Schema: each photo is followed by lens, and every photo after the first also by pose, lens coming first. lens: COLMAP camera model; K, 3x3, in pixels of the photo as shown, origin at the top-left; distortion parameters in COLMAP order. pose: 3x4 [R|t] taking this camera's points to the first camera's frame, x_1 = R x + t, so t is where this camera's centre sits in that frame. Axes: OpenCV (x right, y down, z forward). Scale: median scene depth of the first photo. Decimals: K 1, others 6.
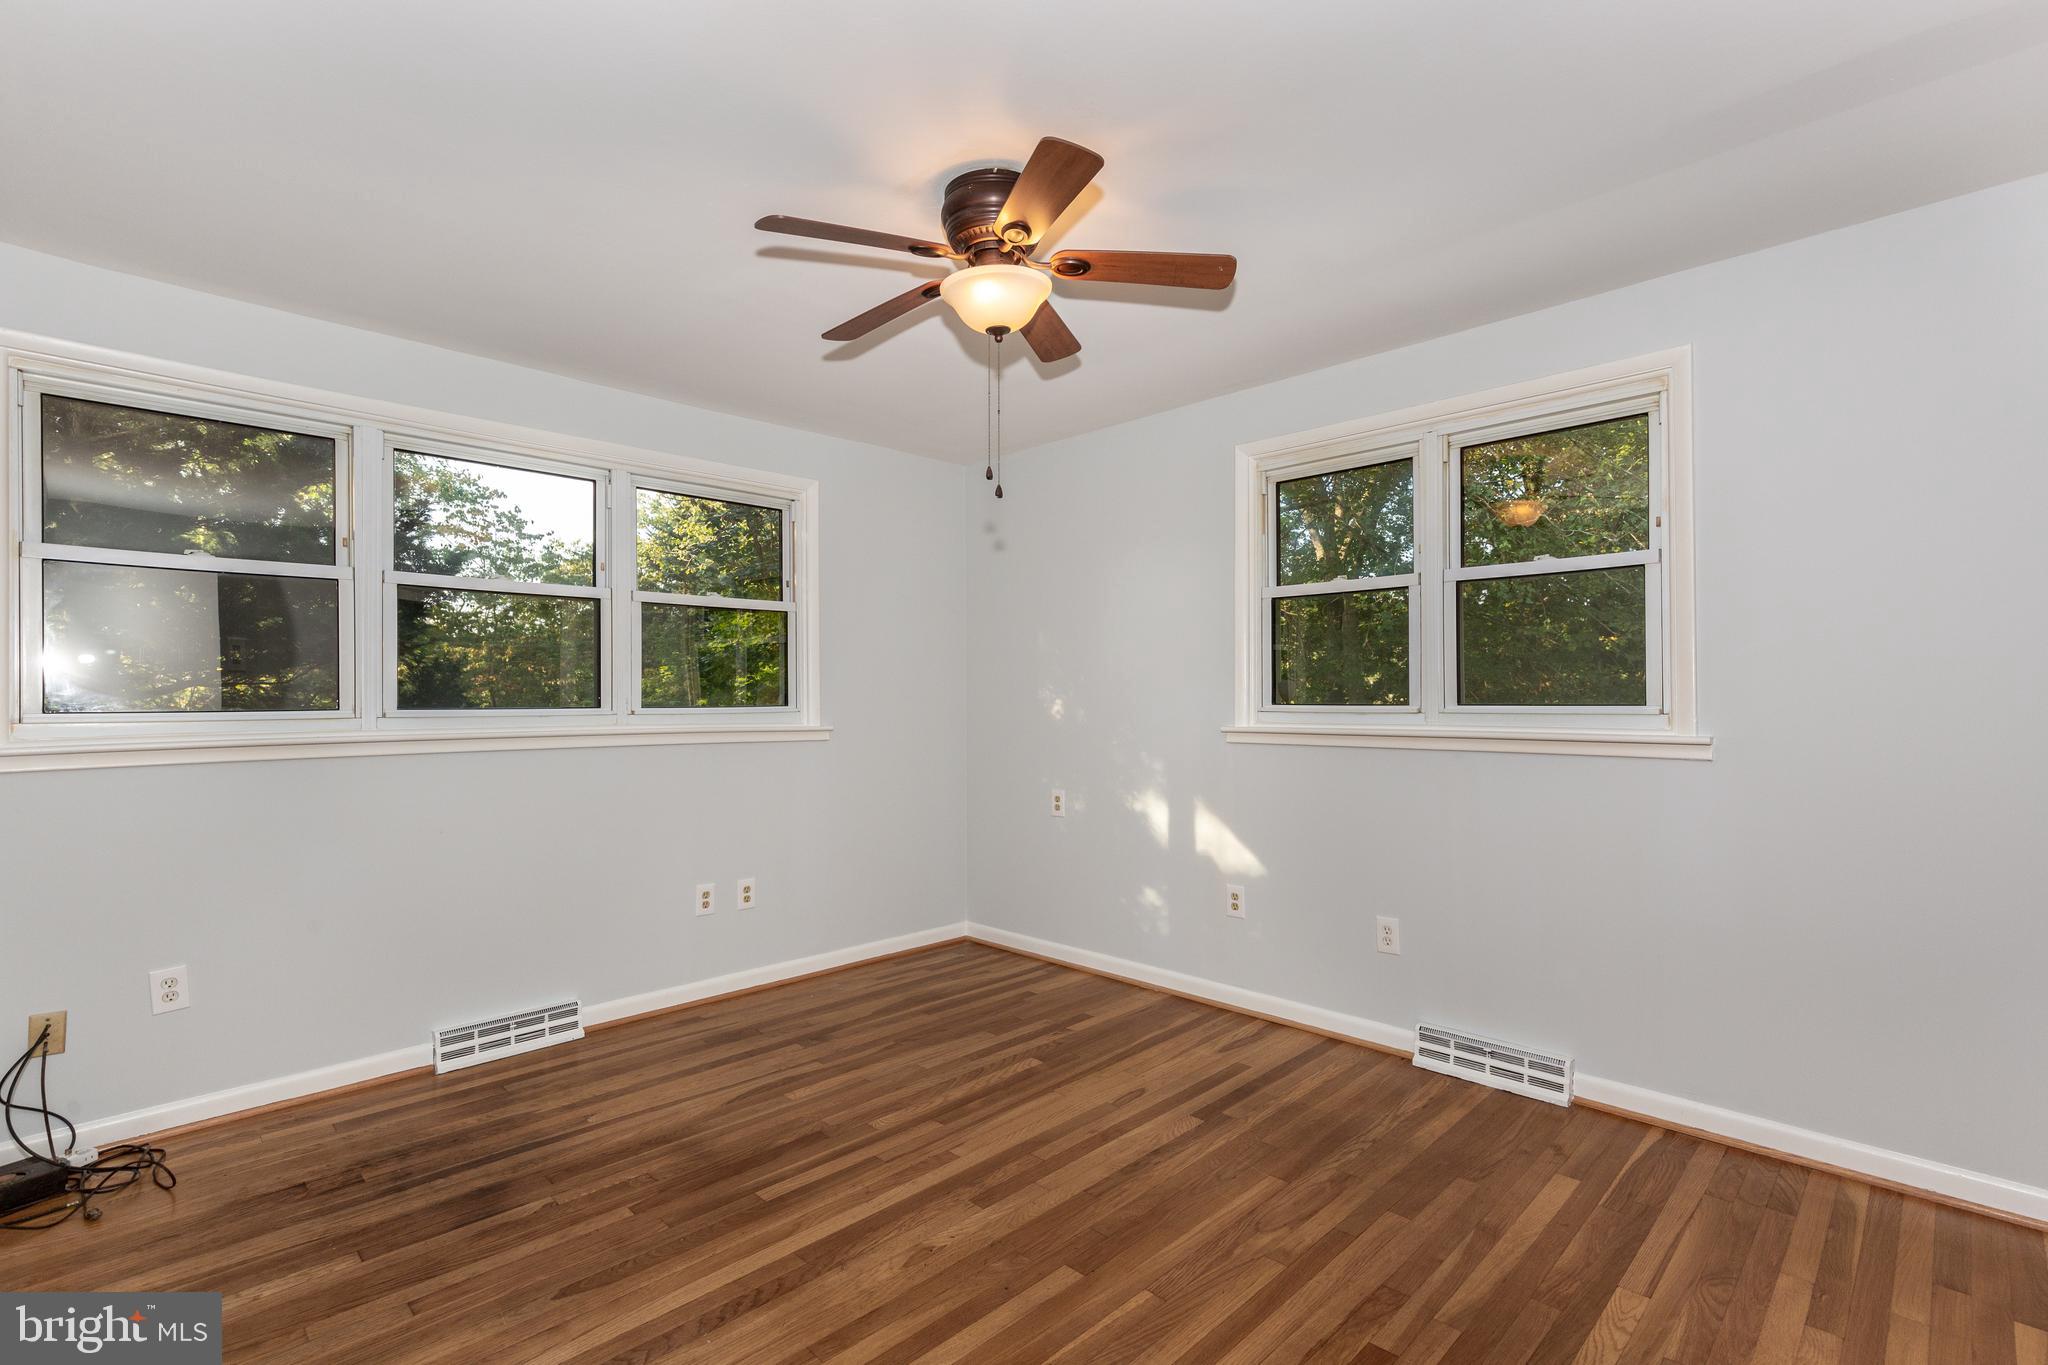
lens RADIAL K [[927.9, 0, 1020.3], [0, 927.9, 680.3], [0, 0, 1]] dist [0.014462, -0.005959]
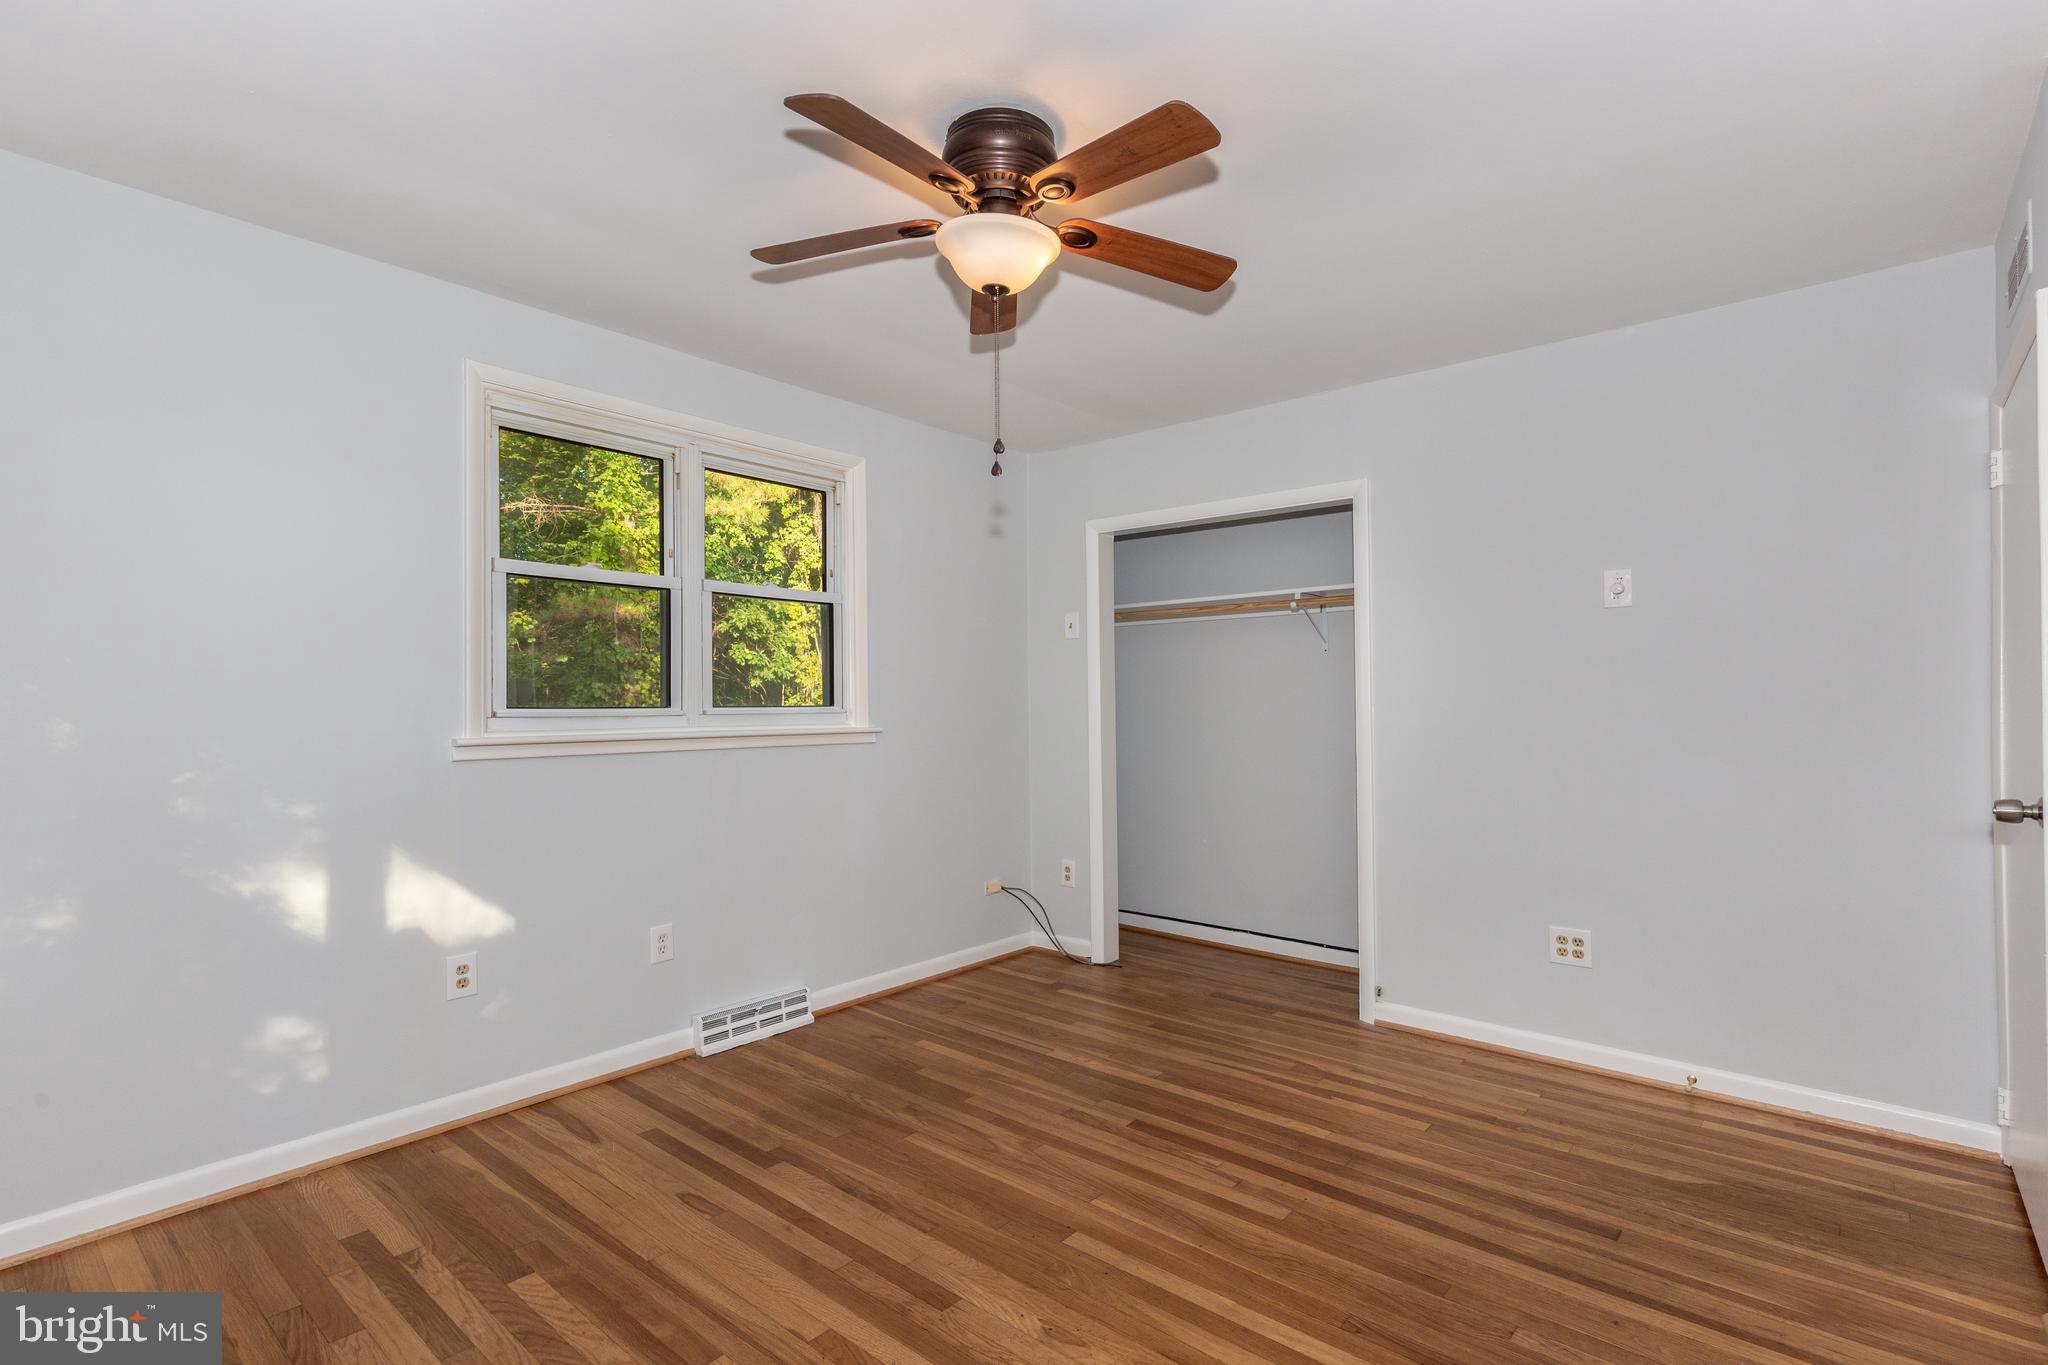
lens RADIAL K [[927.9, 0, 1042.5], [0, 927.9, 692.7], [0, 0, 1]] dist [0.014462, -0.005959]
pose [[-0.056666, 0.008695, 0.998355, -0.667740], [-0.016908, 0.999810, -0.009668, 0.014164], [-0.998250, -0.017428, -0.056508, 0.728414]]
